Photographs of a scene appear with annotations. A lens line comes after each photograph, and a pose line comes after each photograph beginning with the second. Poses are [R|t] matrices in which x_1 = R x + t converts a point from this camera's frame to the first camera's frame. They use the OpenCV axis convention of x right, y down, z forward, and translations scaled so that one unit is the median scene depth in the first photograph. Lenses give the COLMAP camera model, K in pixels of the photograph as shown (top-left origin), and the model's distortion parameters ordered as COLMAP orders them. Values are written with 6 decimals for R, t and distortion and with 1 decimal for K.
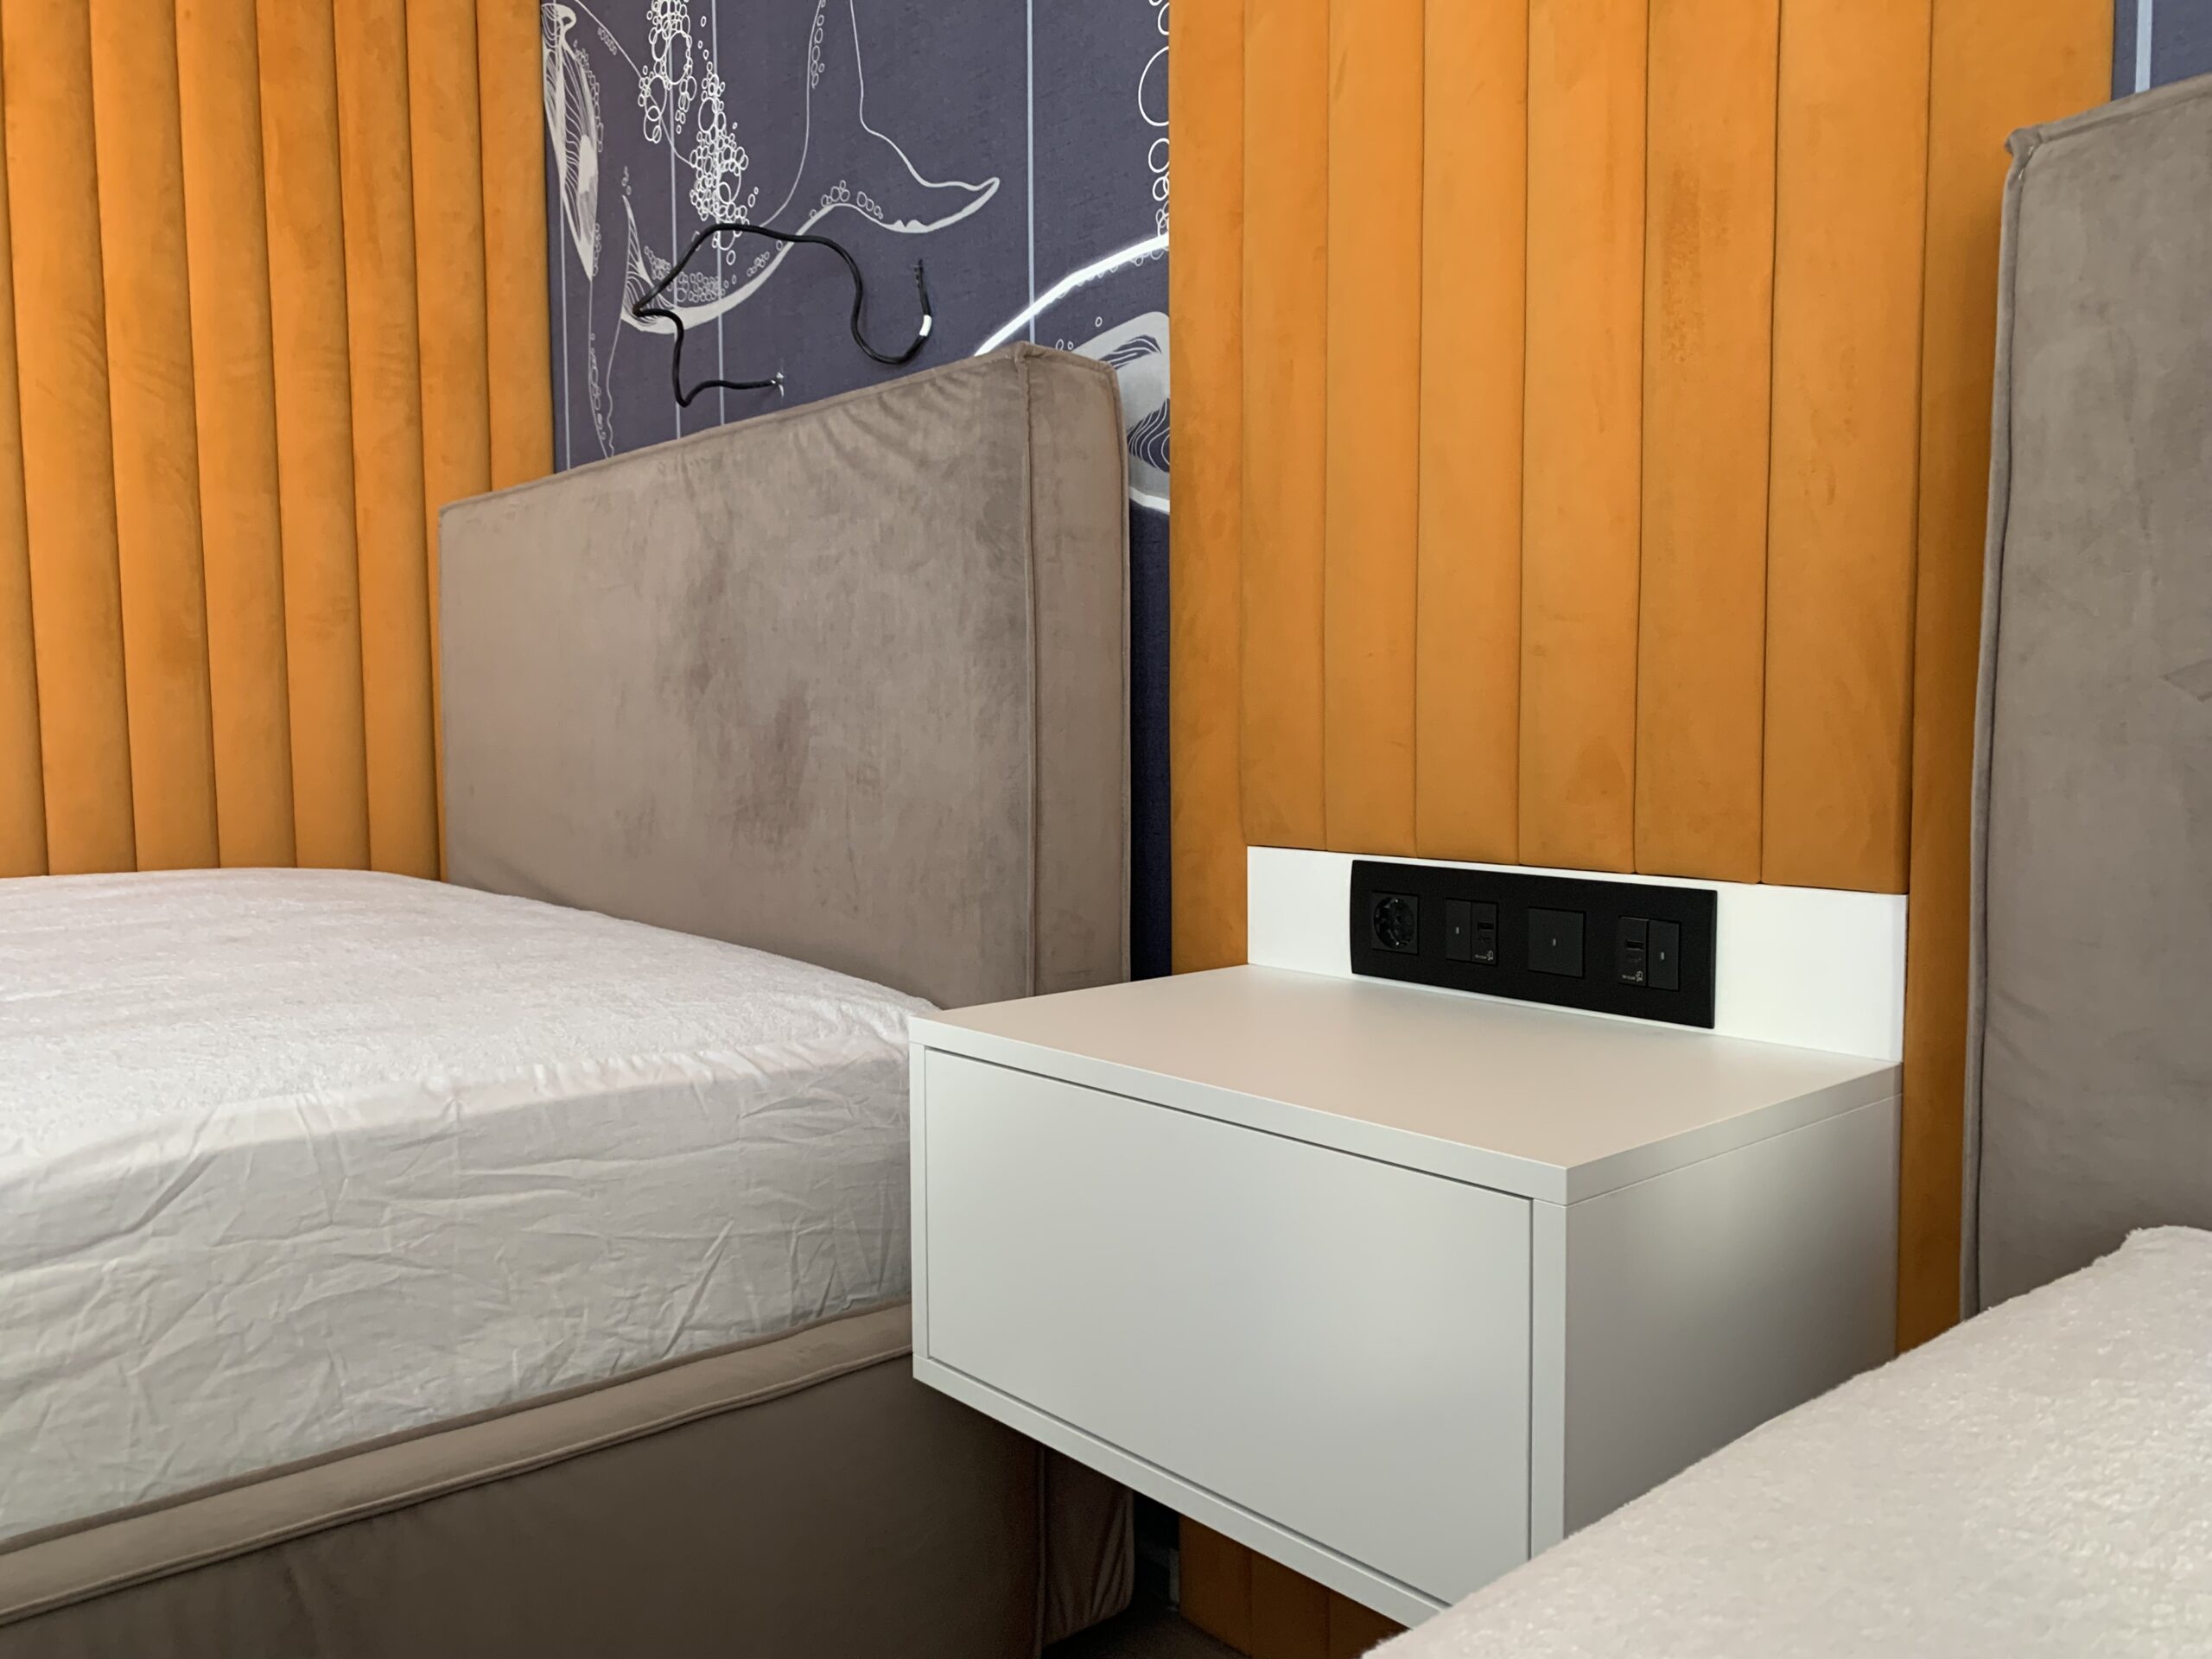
lens RADIAL K [[1687.5, 0, 1113.7], [0, 1687.5, 819.2], [0, 0, 1]] dist [0.029663, -0.027935]
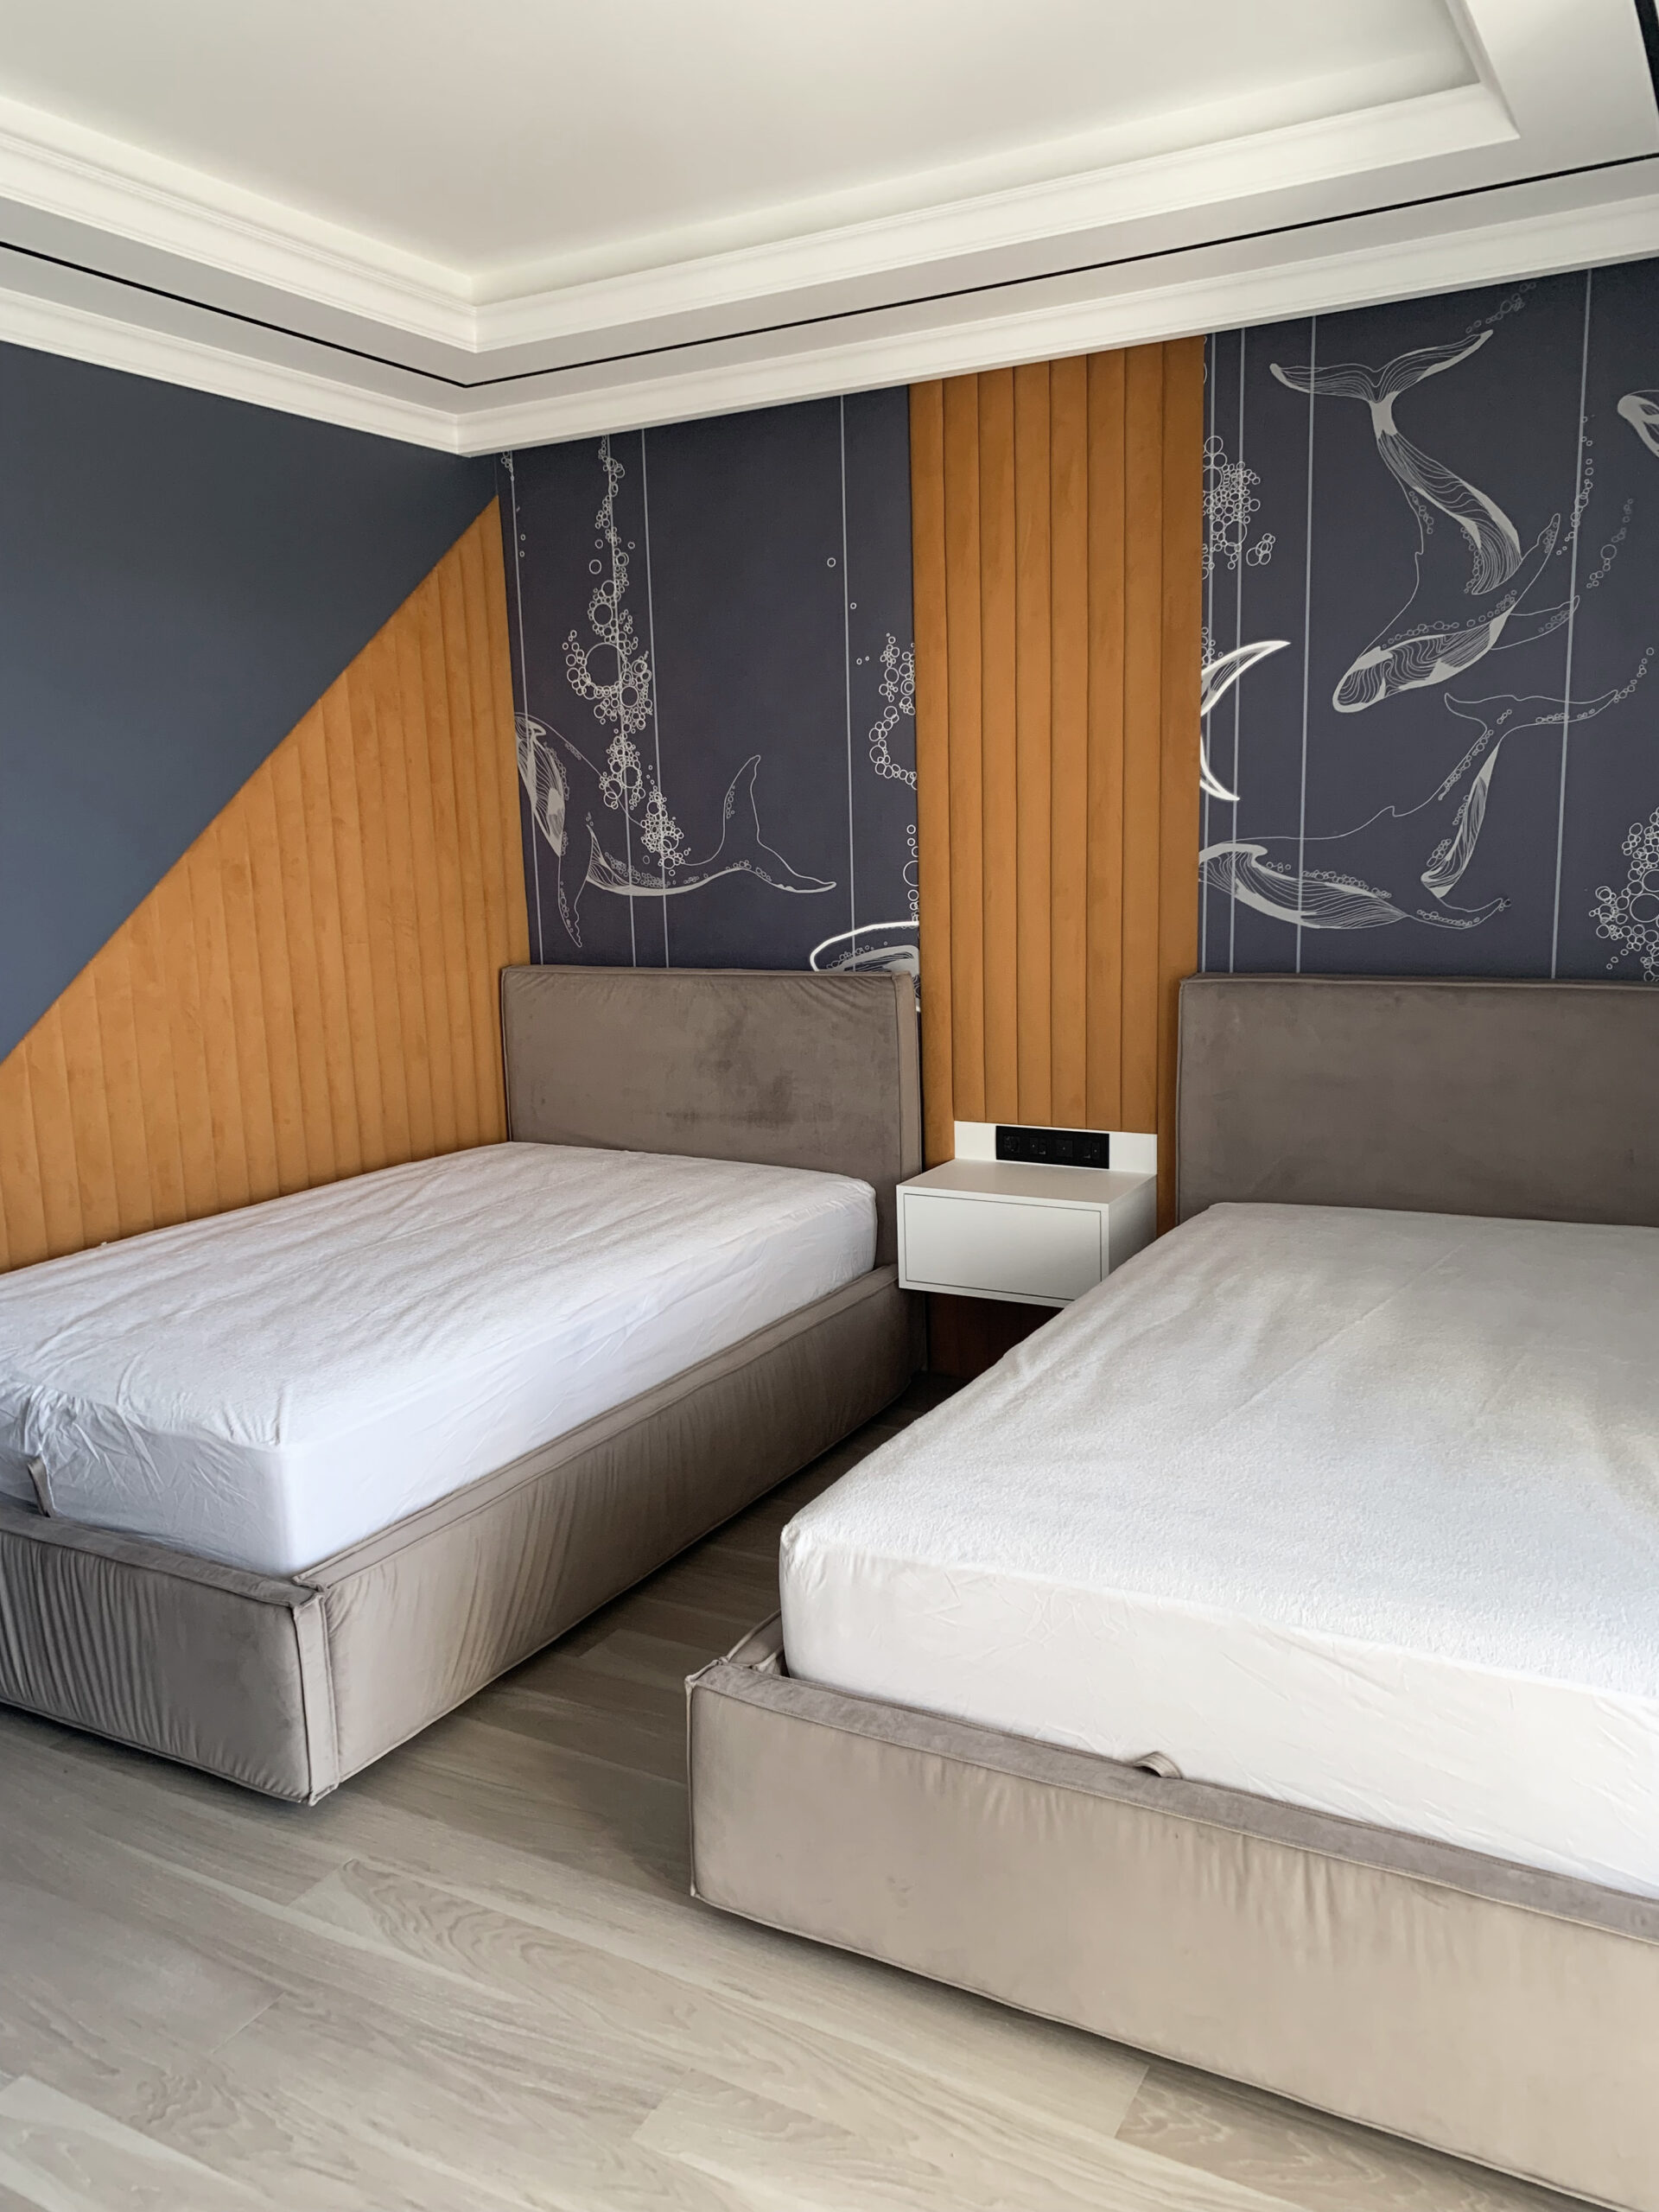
lens RADIAL K [[1687.5, 0, 831.3], [0, 1687.5, 1151.0], [0, 0, 1]] dist [0.029663, -0.027935]
pose [[0.933663, -0.088580, 0.347026, -1.006304], [0.042664, 0.989541, 0.137800, -0.304367], [-0.355603, -0.113853, 0.927677, -1.509234]]
